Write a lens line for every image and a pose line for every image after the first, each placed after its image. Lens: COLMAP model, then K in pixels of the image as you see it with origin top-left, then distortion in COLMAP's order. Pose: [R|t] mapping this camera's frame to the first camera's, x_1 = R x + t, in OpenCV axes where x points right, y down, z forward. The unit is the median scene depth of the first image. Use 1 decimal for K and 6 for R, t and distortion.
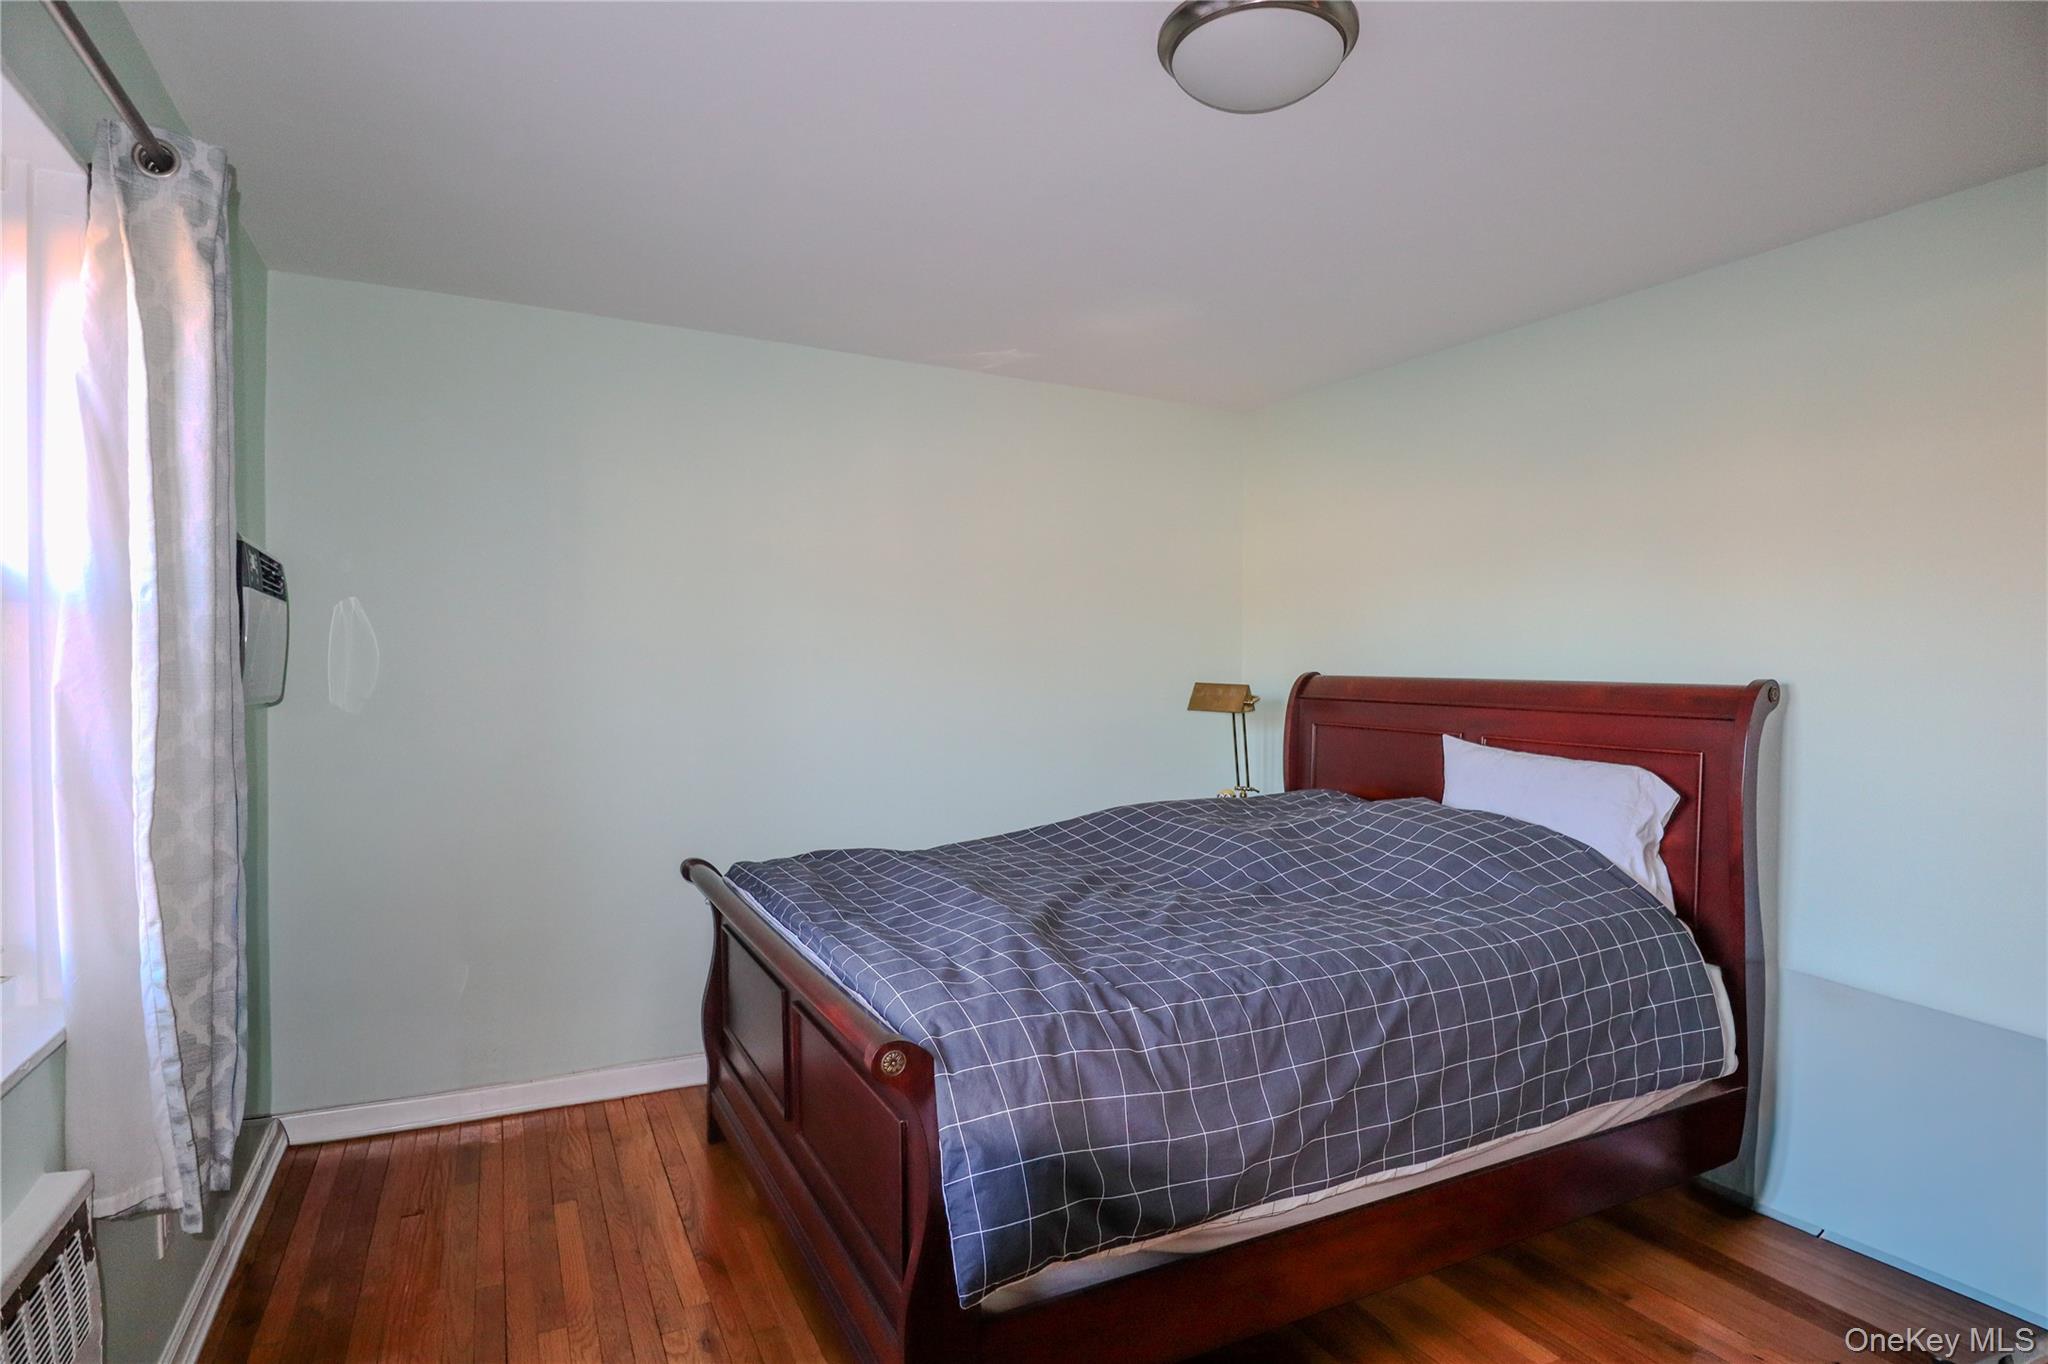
lens RADIAL K [[1051.3, 0, 1024.0], [0, 1051.3, 682.0], [0, 0, 1]] dist [-0.024286, 0.012437]
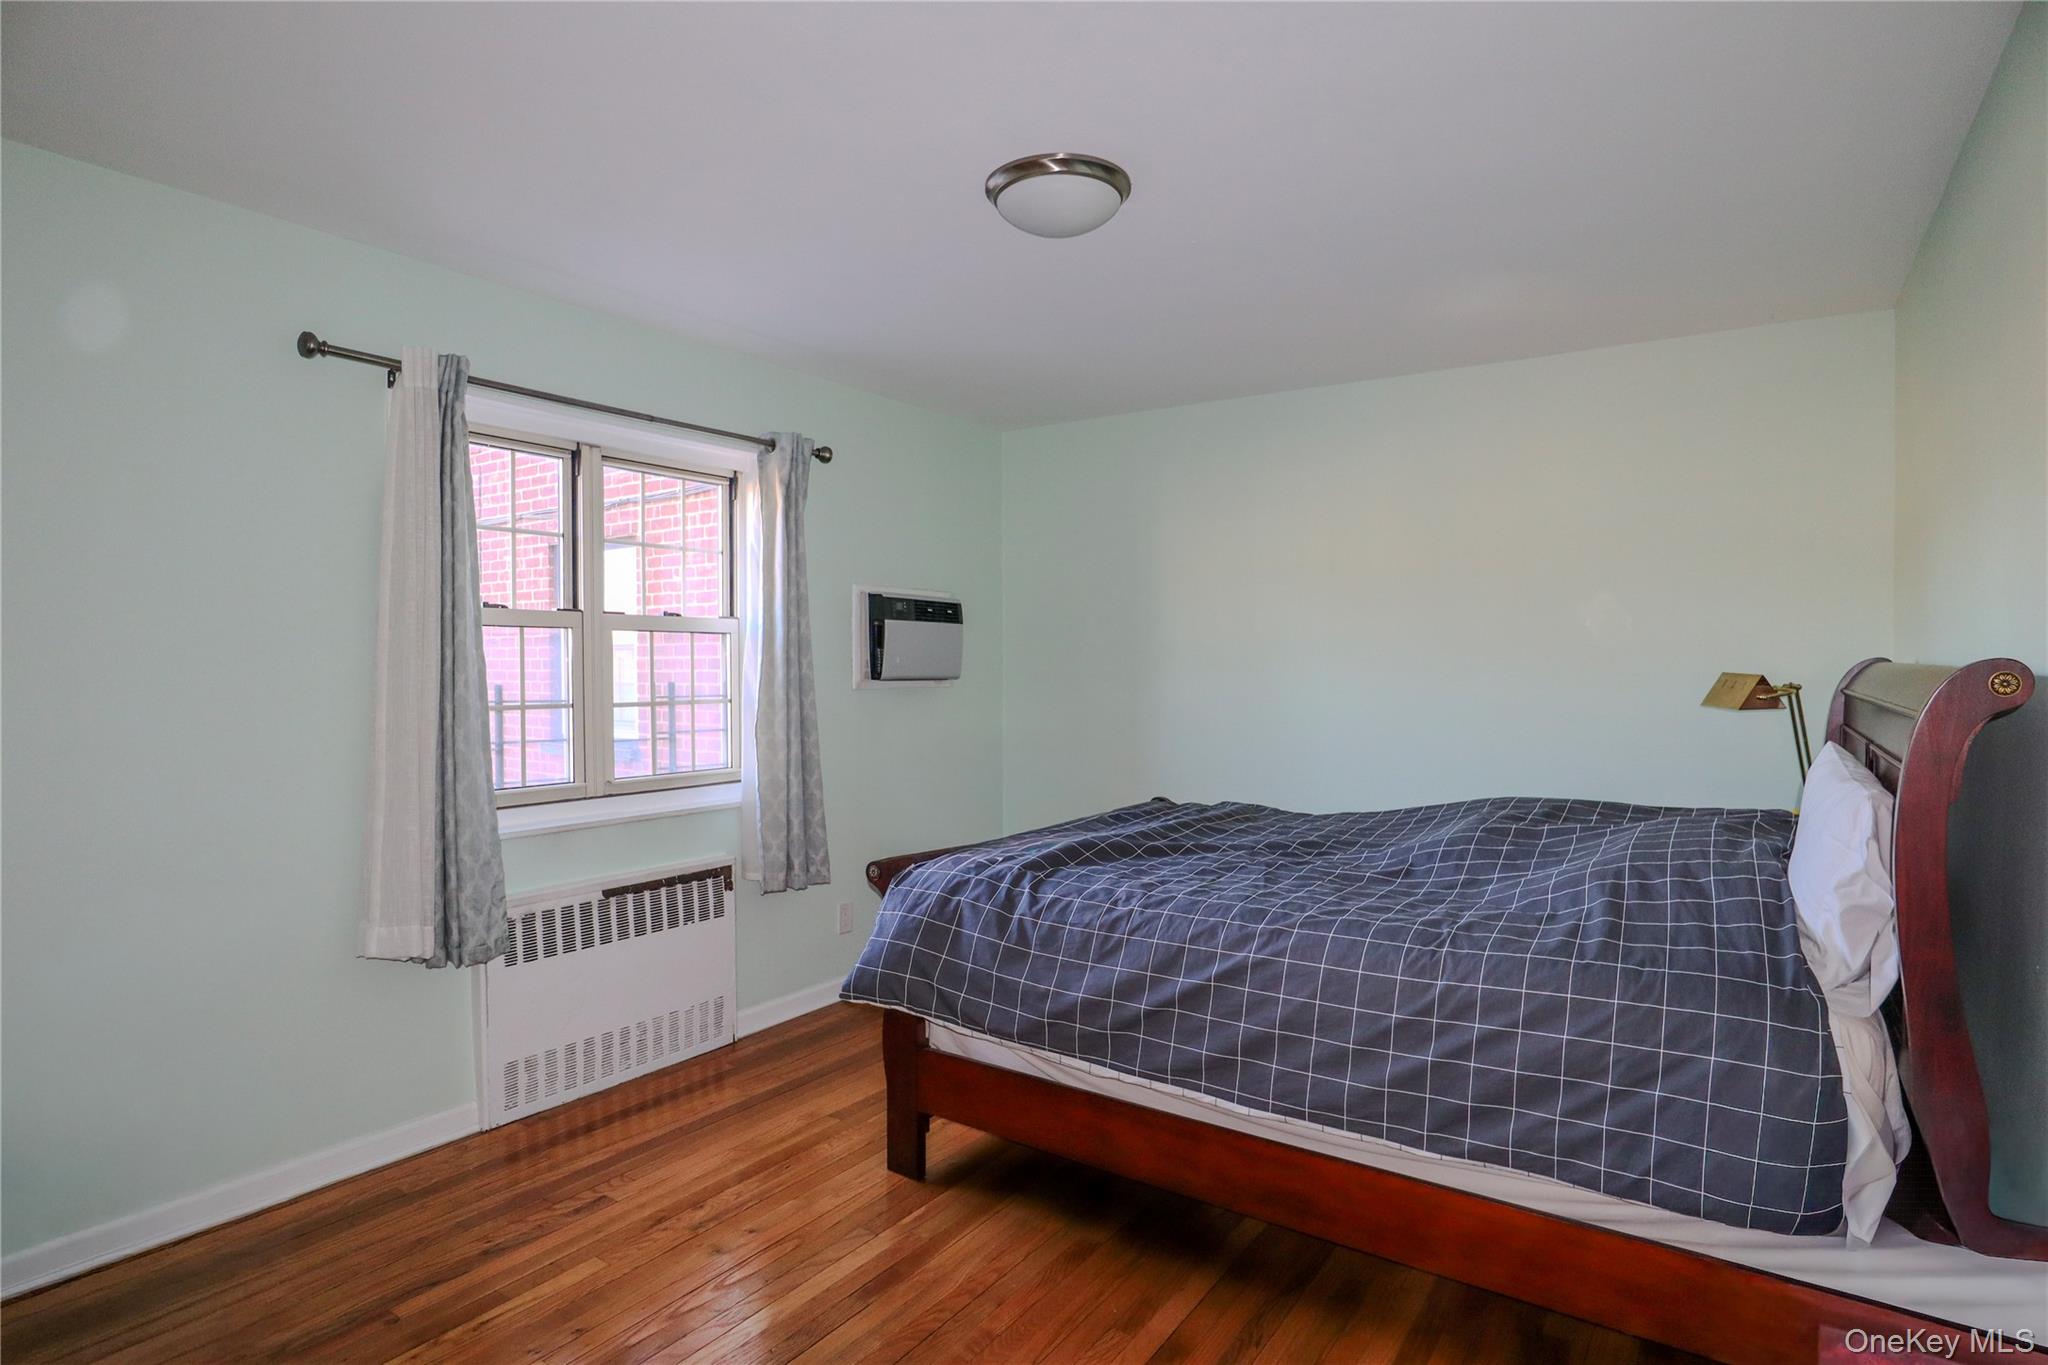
lens RADIAL K [[1051.3, 0, 1024.0], [0, 1051.3, 682.5], [0, 0, 1]] dist [-0.024286, 0.012437]
pose [[0.478898, 0.007952, -0.877834, 1.207064], [-0.012088, 0.999924, 0.002463, 0.021660], [0.877787, 0.009432, 0.478958, 0.273762]]
